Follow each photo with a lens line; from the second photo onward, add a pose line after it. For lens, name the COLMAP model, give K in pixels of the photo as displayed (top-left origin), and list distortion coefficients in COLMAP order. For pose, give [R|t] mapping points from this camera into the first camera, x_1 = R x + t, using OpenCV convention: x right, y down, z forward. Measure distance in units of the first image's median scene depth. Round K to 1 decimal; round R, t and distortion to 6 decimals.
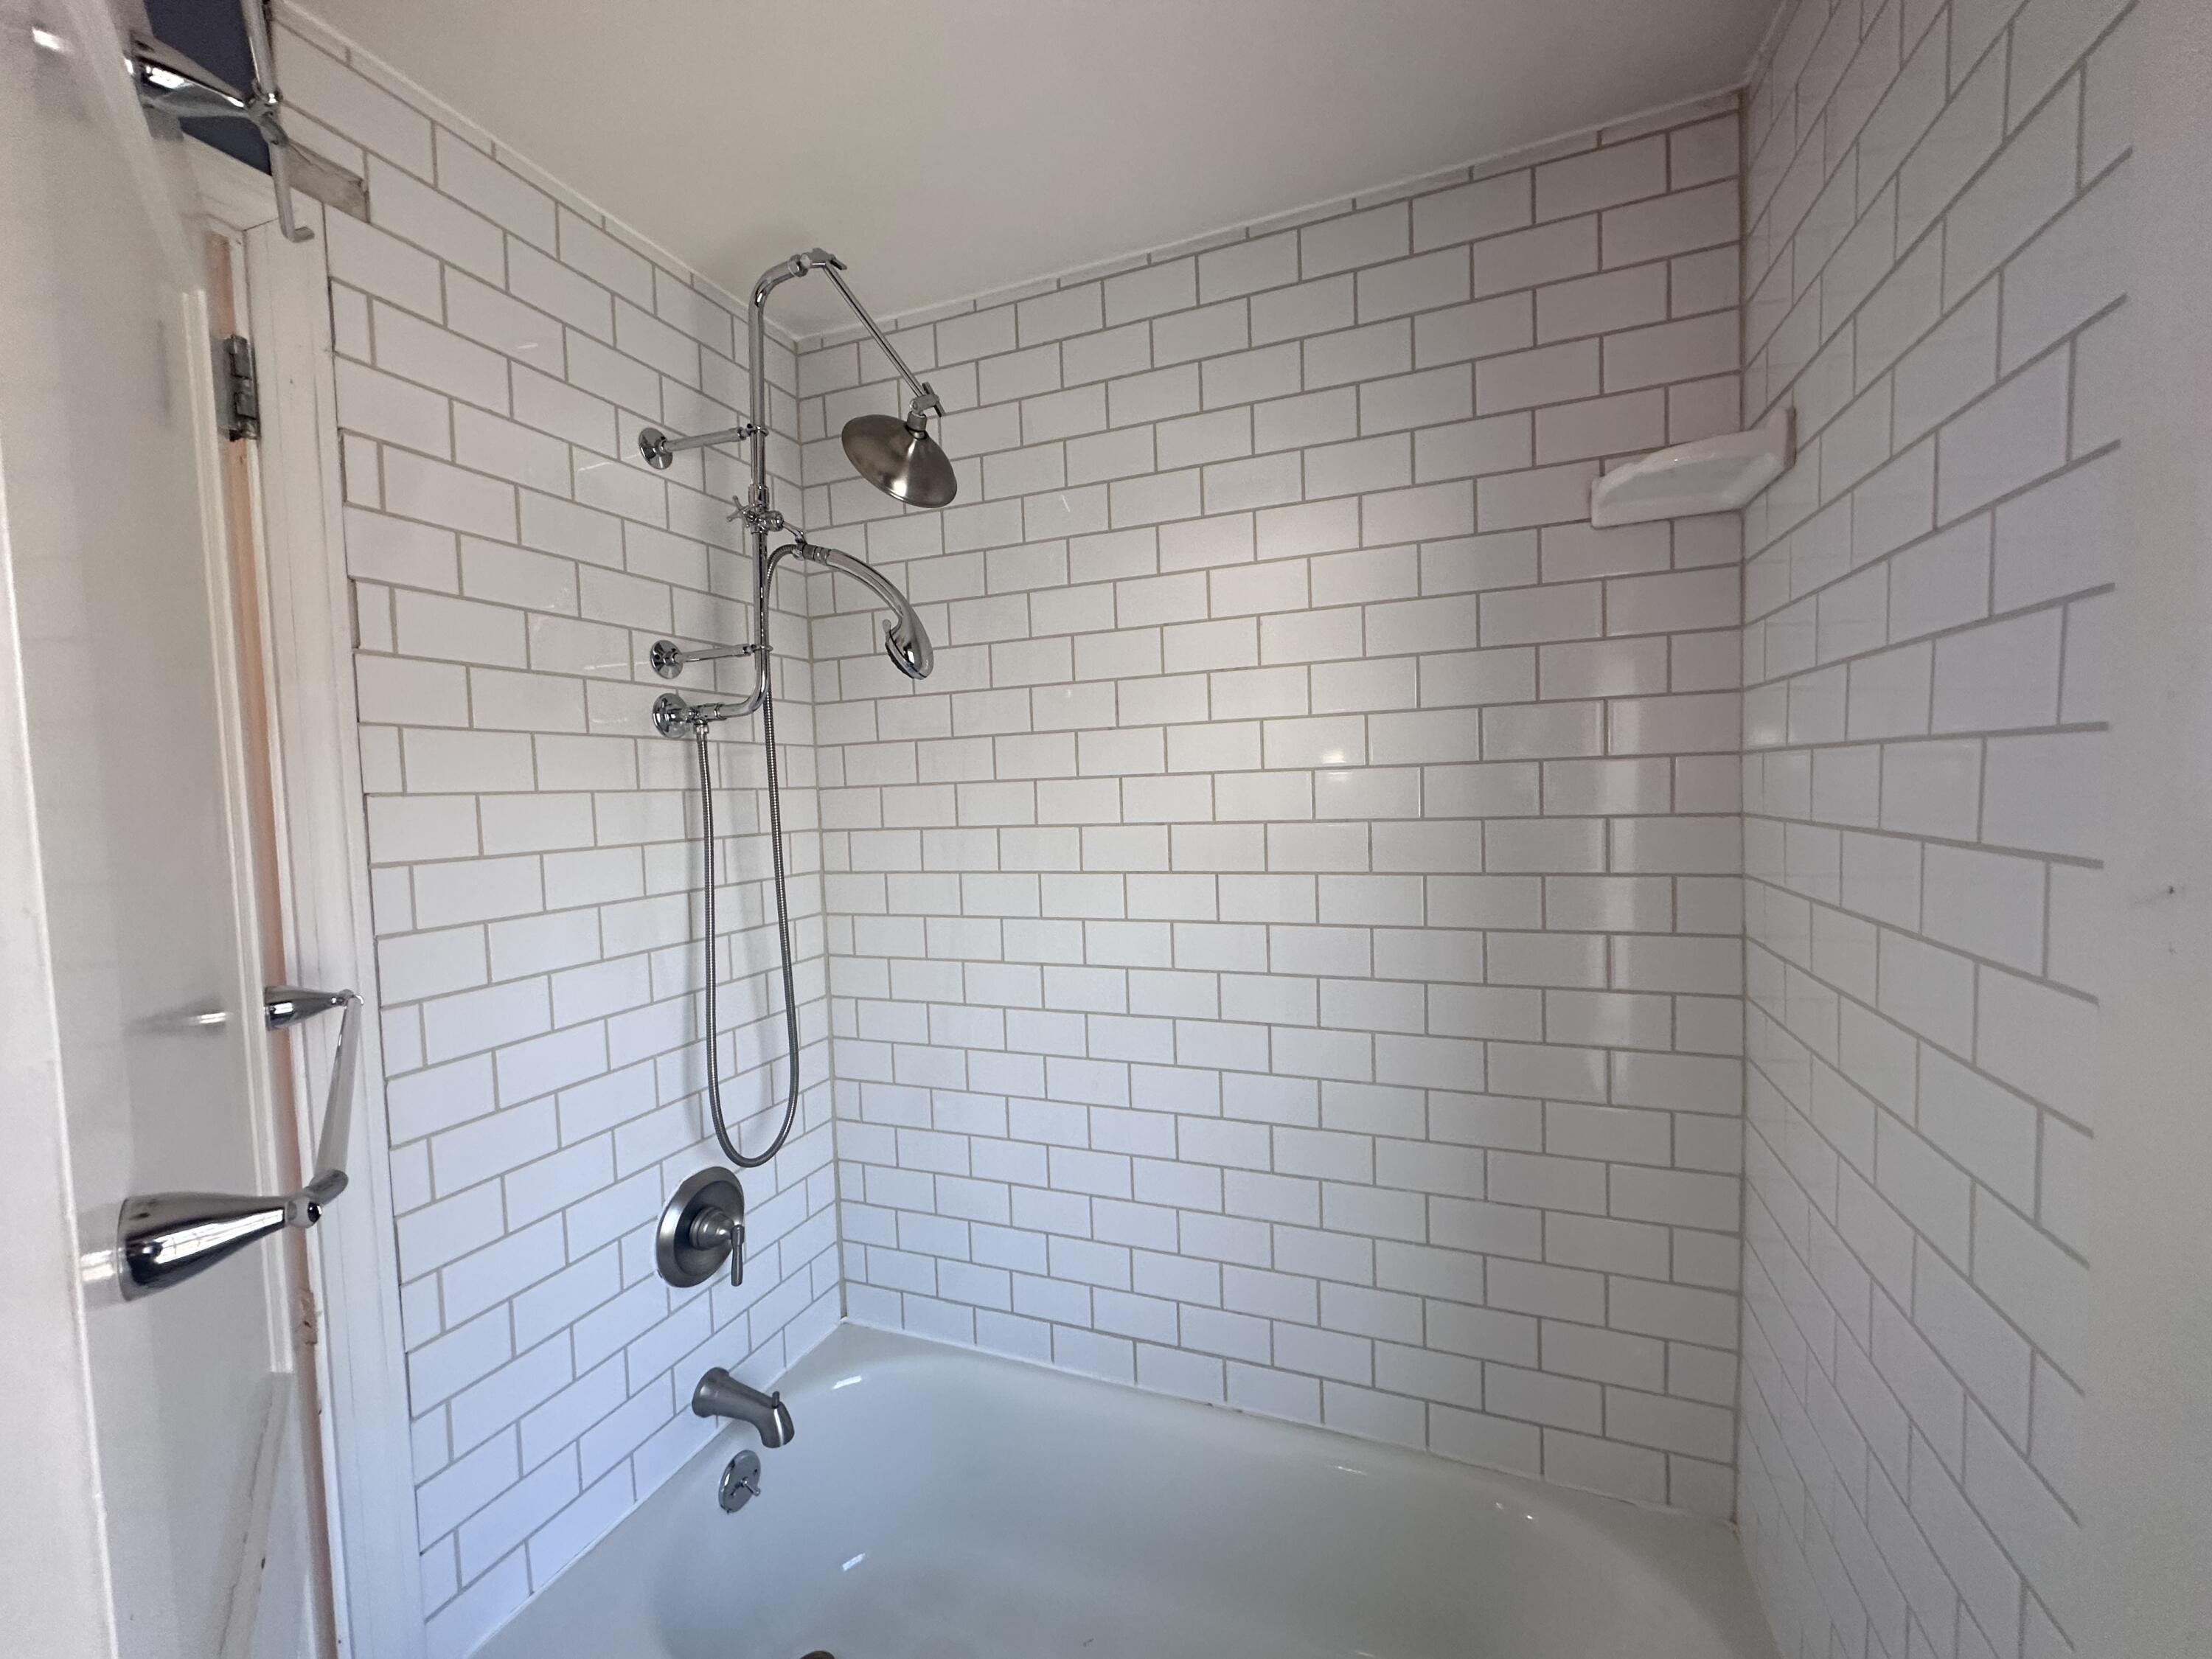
lens RADIAL K [[884.1, 0, 1106.0], [0, 884.1, 829.5], [0, 0, 1]] dist [0.000931, 0.000349]
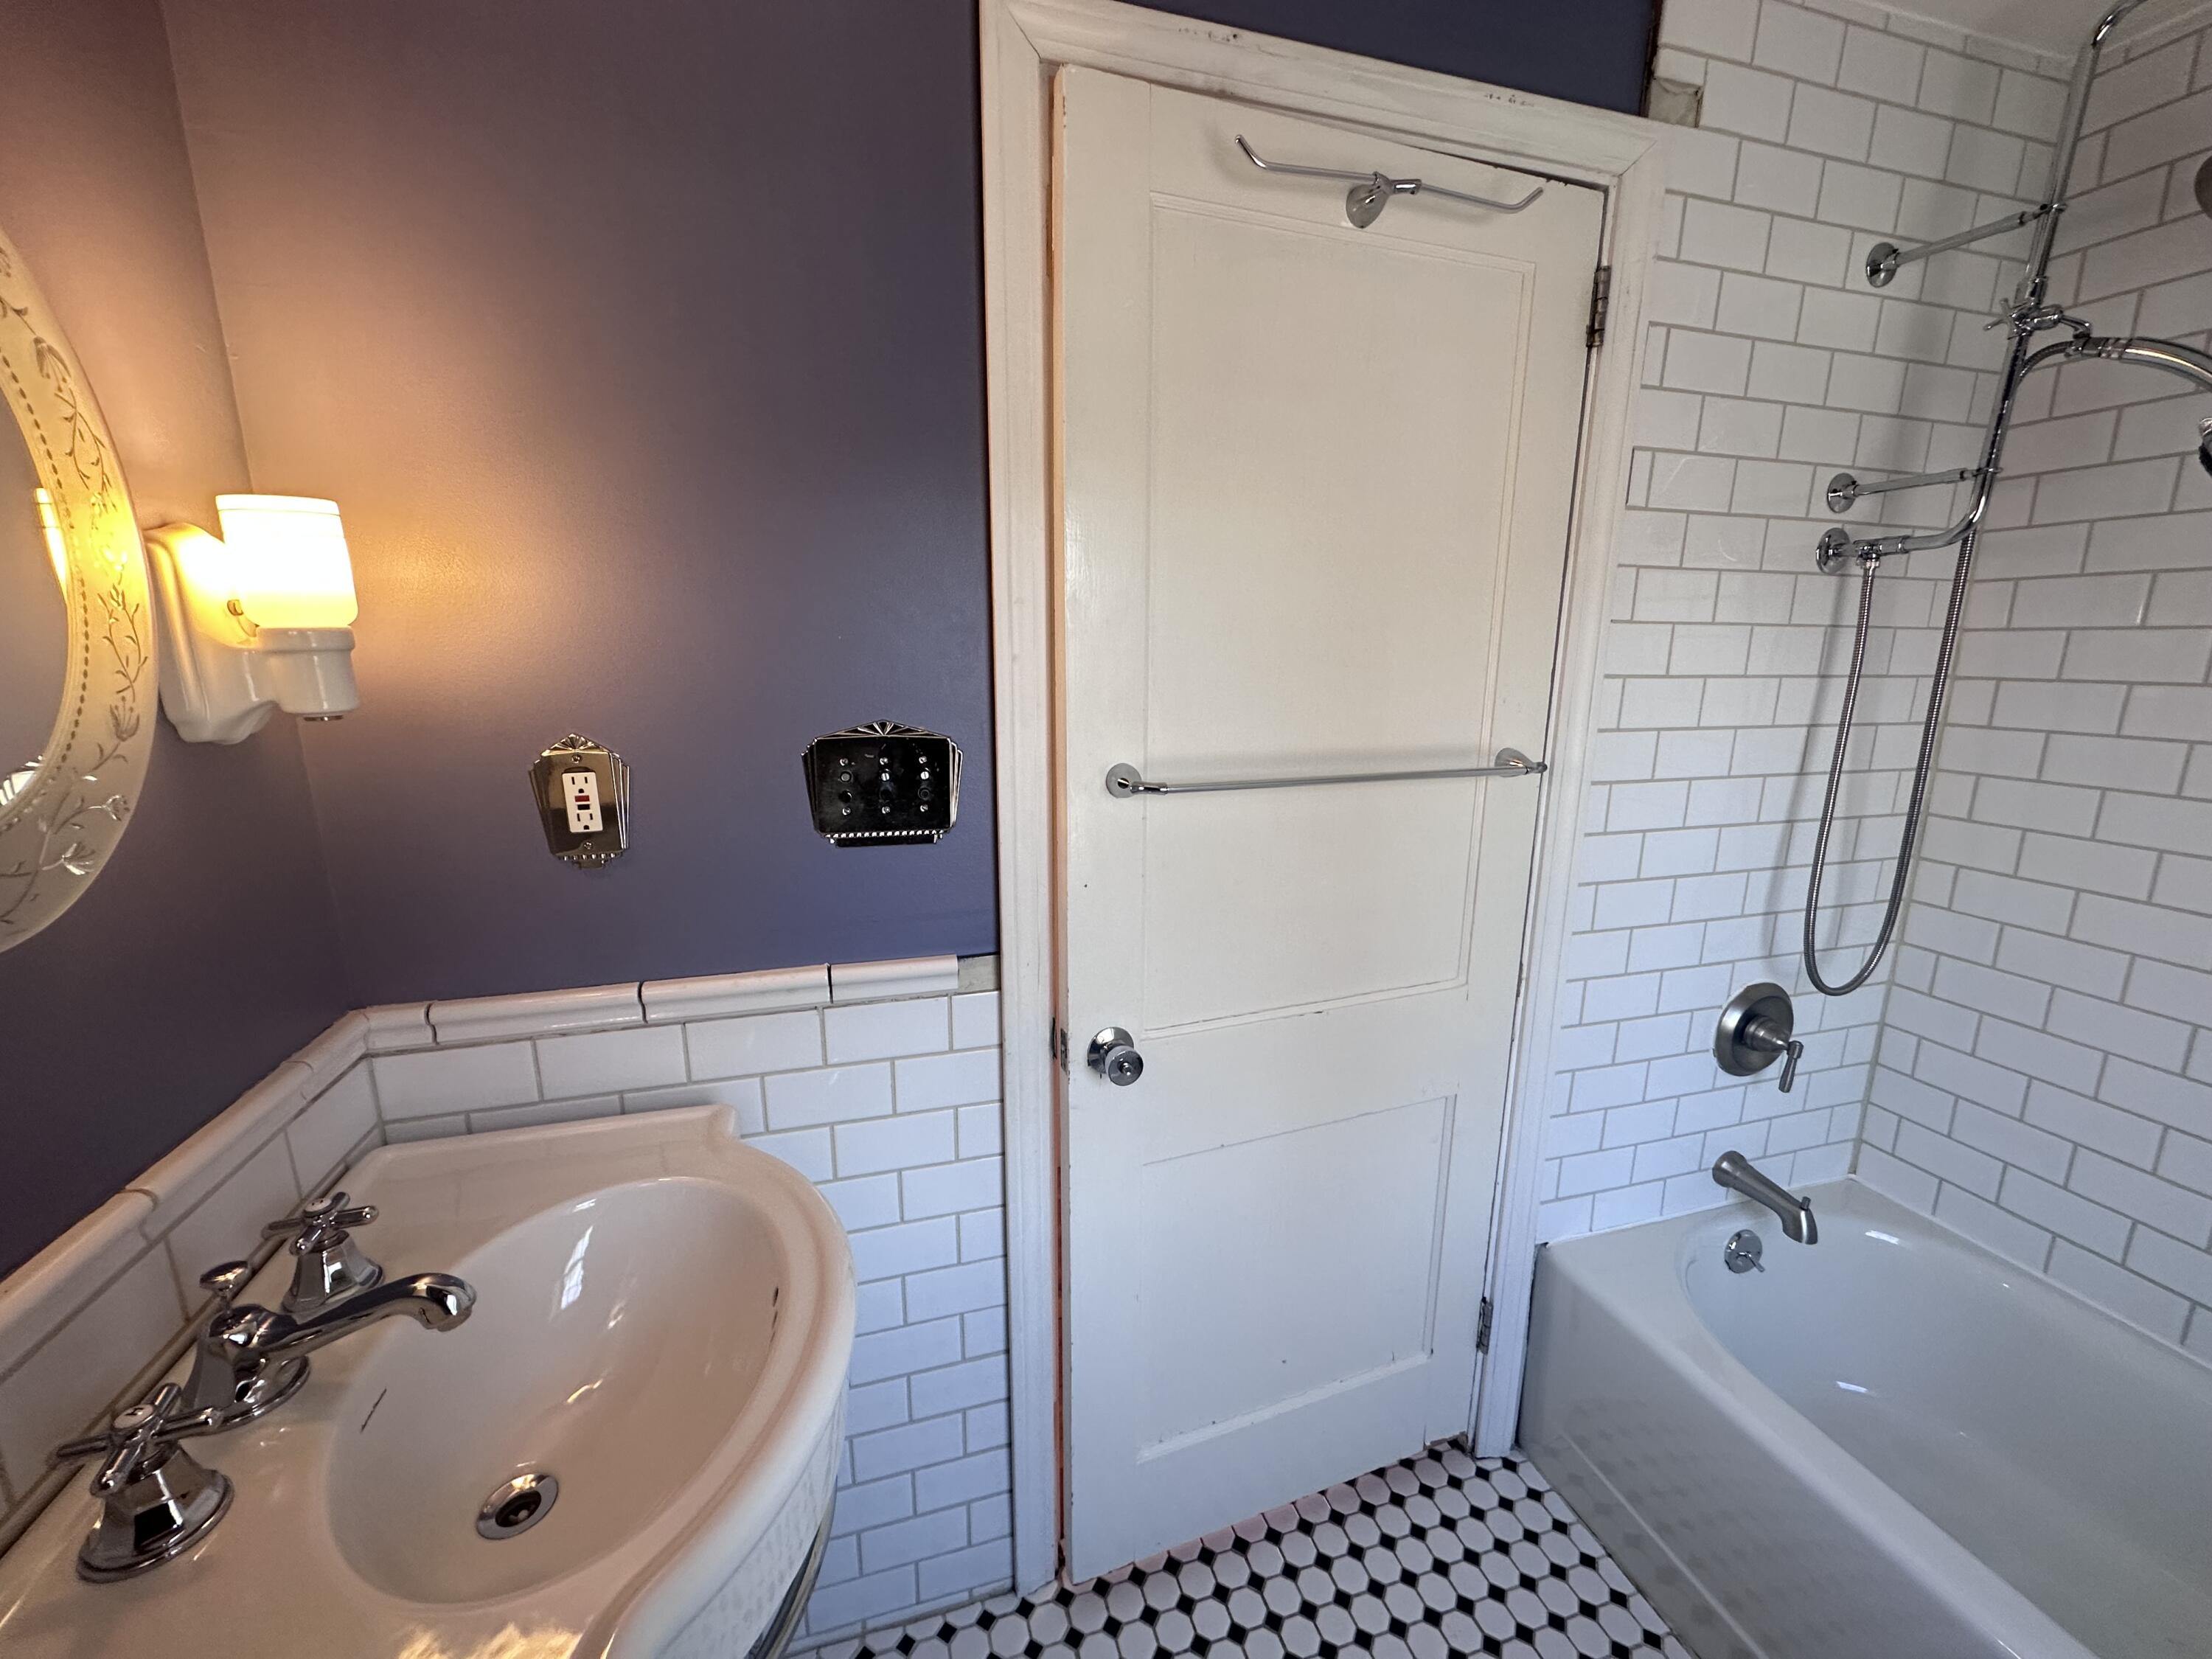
lens RADIAL K [[884.1, 0, 1106.0], [0, 884.1, 829.5], [0, 0, 1]] dist [0.000931, 0.000349]
pose [[0.616525, 0.199588, -0.761618, -0.167777], [-0.066311, 0.977062, 0.202369, 0.033980], [0.784538, -0.074262, 0.615617, -0.307013]]
